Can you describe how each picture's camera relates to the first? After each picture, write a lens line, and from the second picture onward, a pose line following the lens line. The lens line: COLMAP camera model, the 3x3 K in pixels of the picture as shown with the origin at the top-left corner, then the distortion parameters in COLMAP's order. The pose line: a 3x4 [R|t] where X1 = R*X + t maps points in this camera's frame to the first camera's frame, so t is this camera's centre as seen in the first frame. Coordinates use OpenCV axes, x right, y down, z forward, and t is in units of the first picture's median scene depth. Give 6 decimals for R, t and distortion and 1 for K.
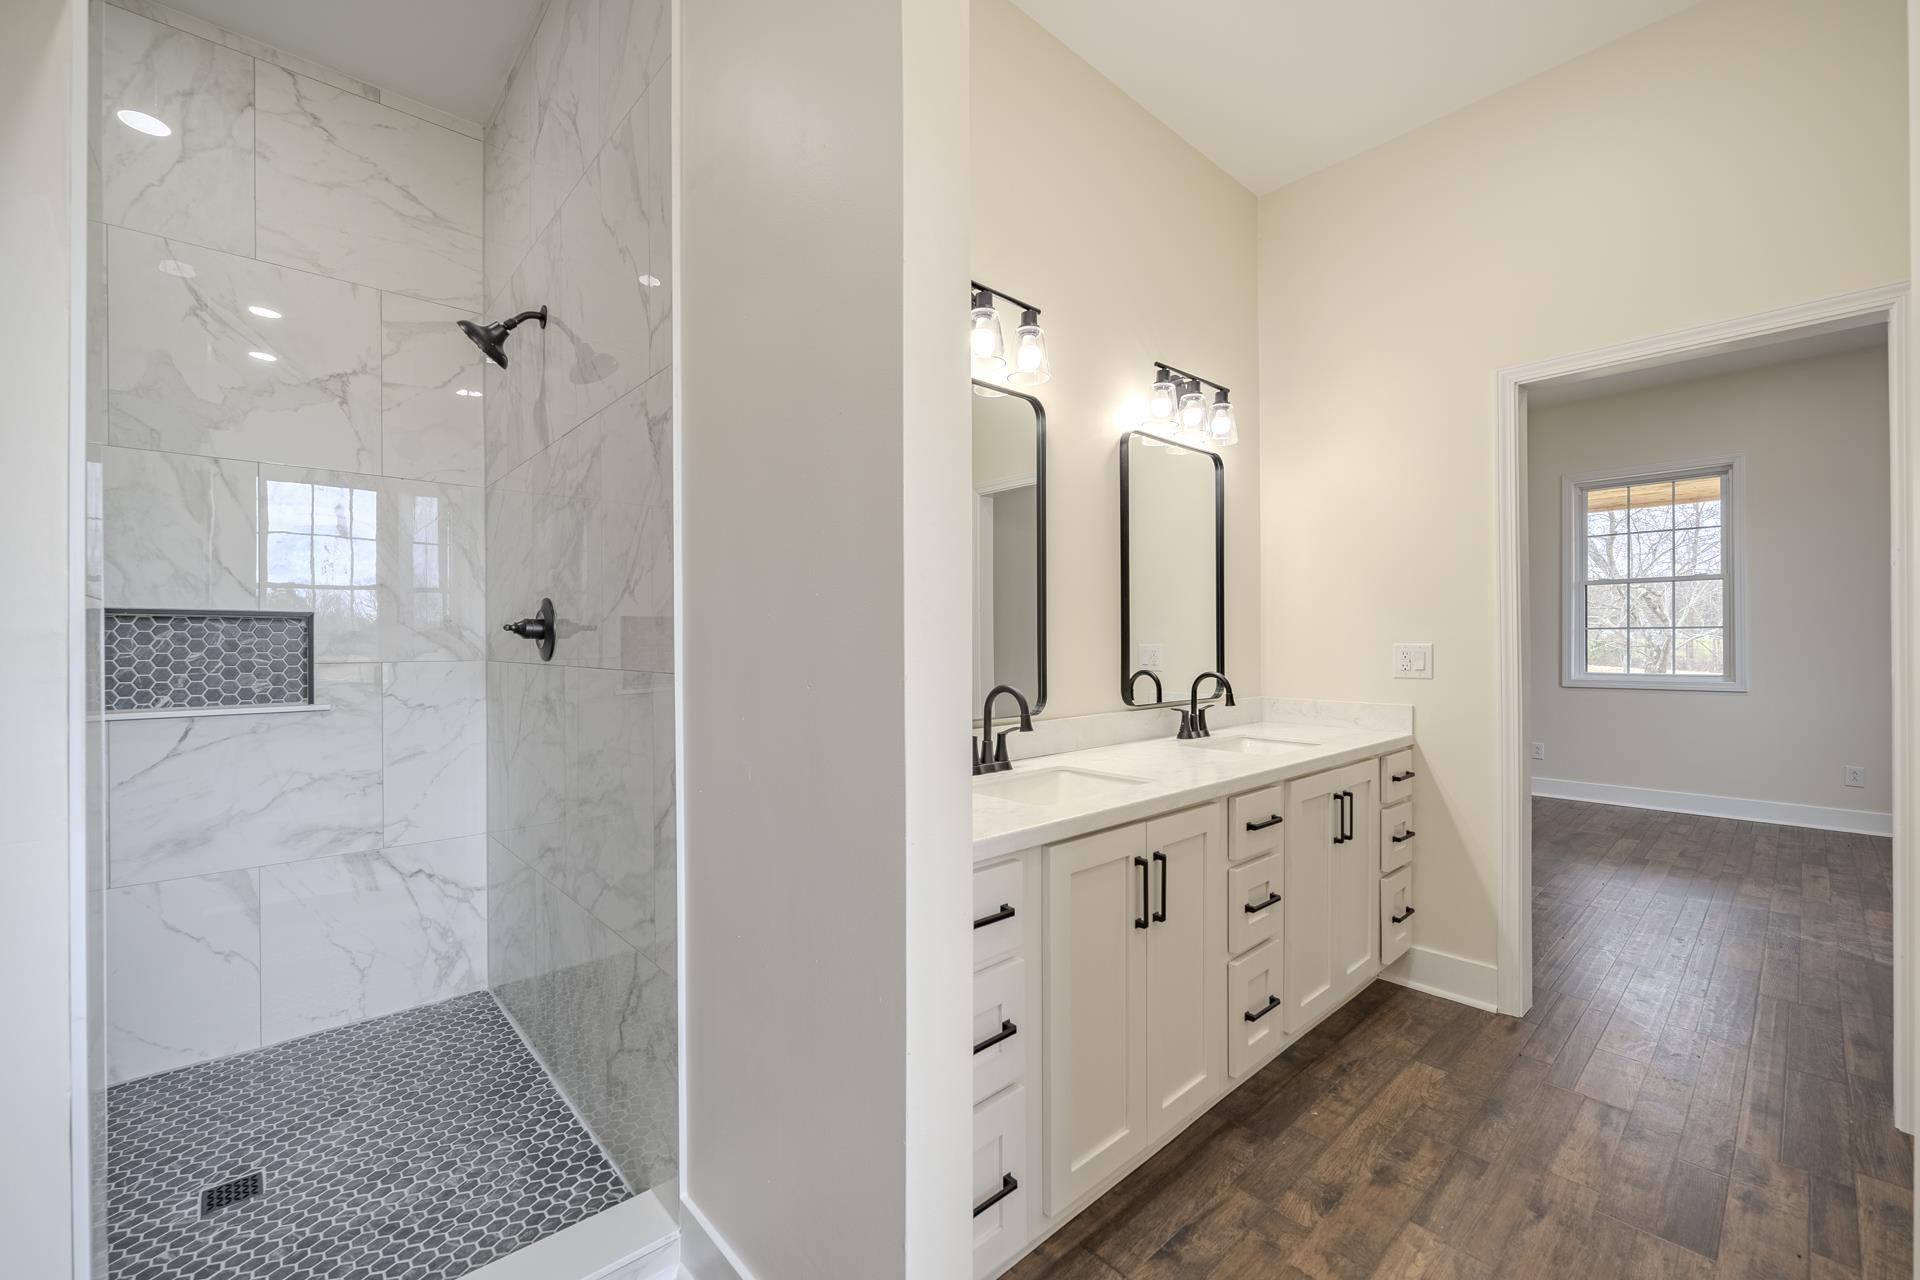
lens RADIAL K [[769.2, 0, 959.0], [0, 769.2, 634.5], [0, 0, 1]] dist [-0.001564, -0.000074]
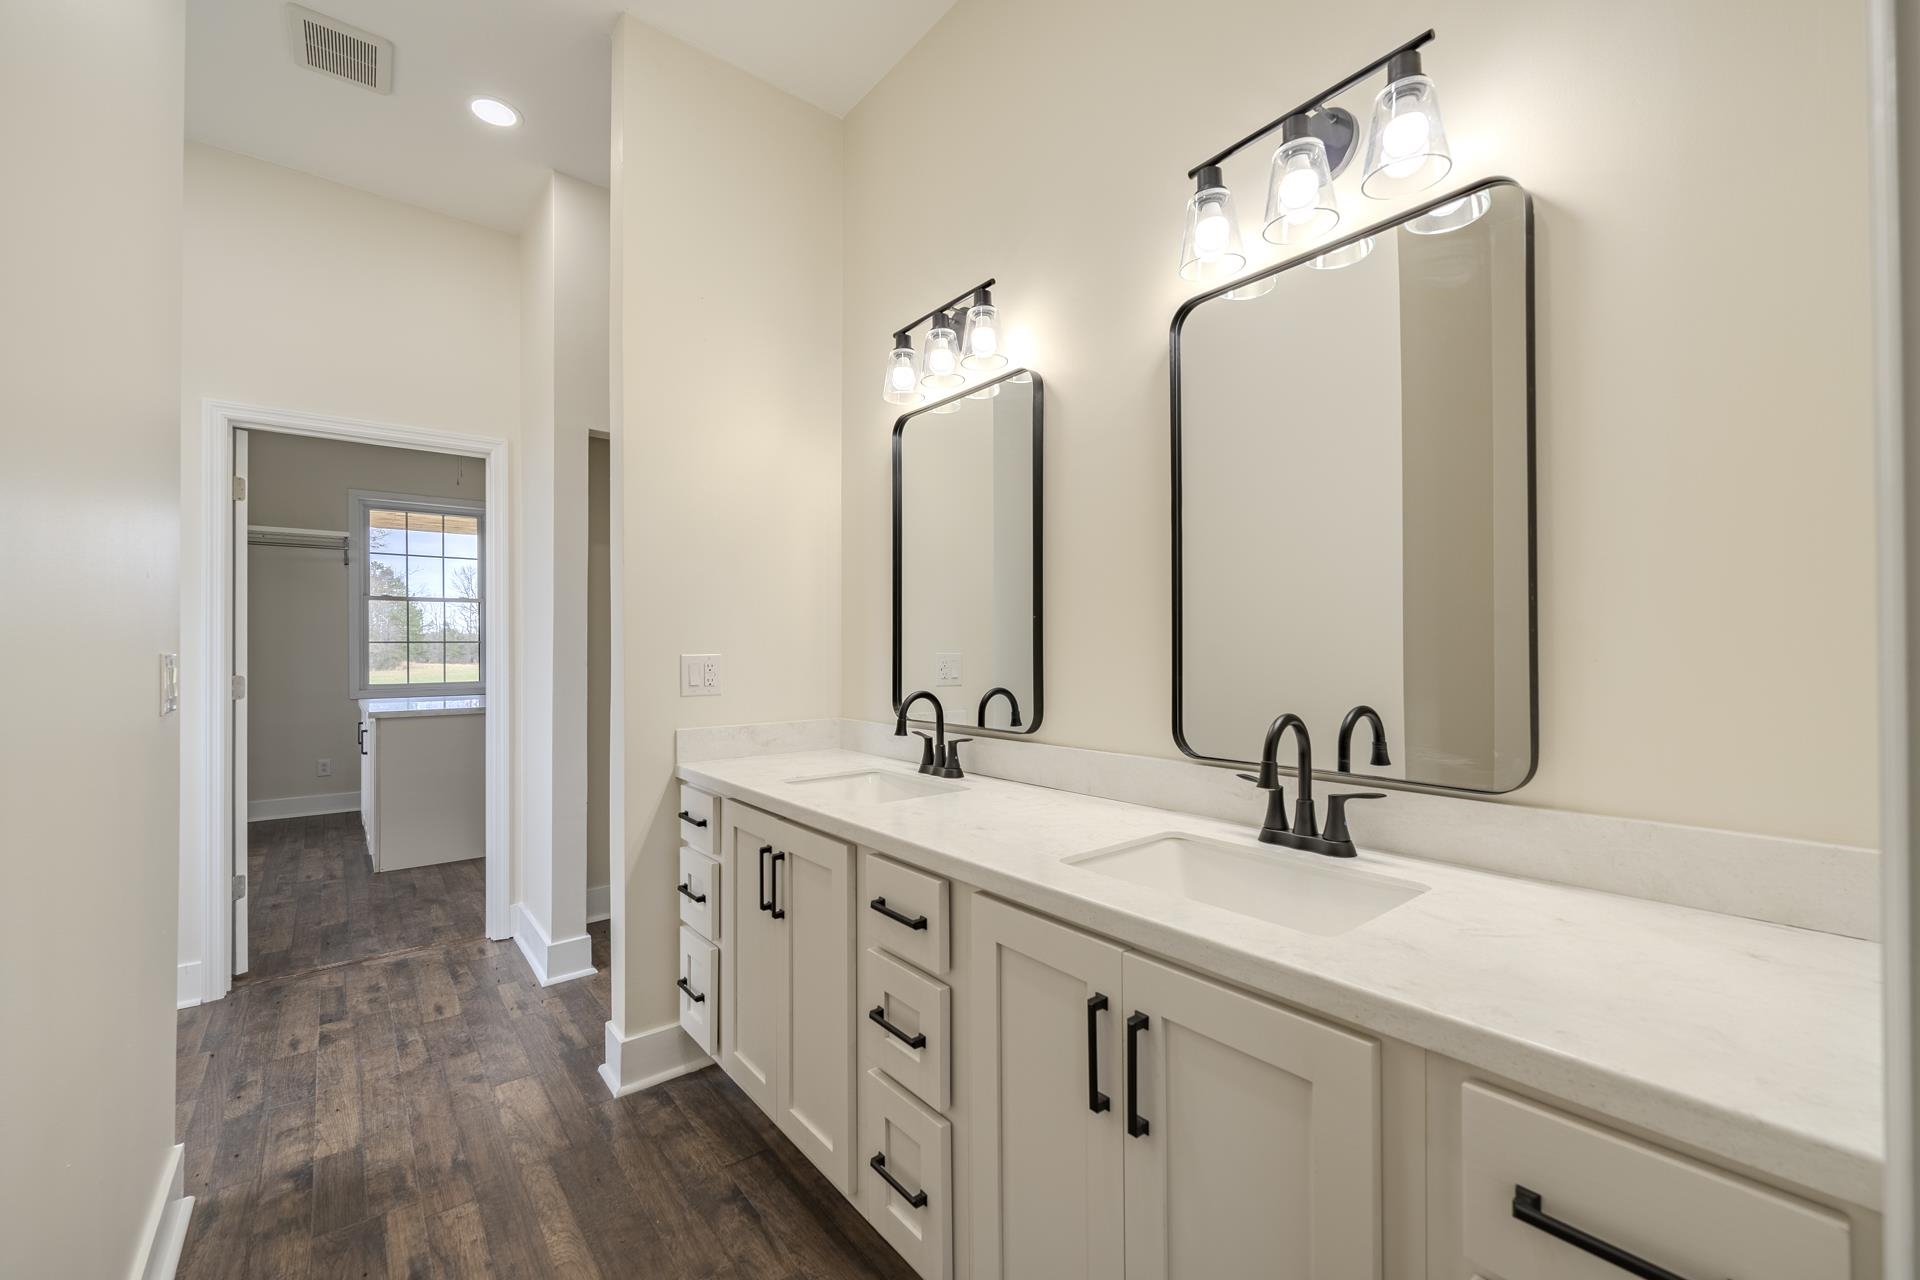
lens RADIAL K [[769.2, 0, 950.5], [0, 769.2, 647.5], [0, 0, 1]] dist [-0.001564, -0.000074]
pose [[-0.061354, -0.007161, -0.998090, 1.118027], [0.021941, 0.999723, -0.008521, 0.018798], [0.997875, -0.022422, -0.061180, 1.137522]]
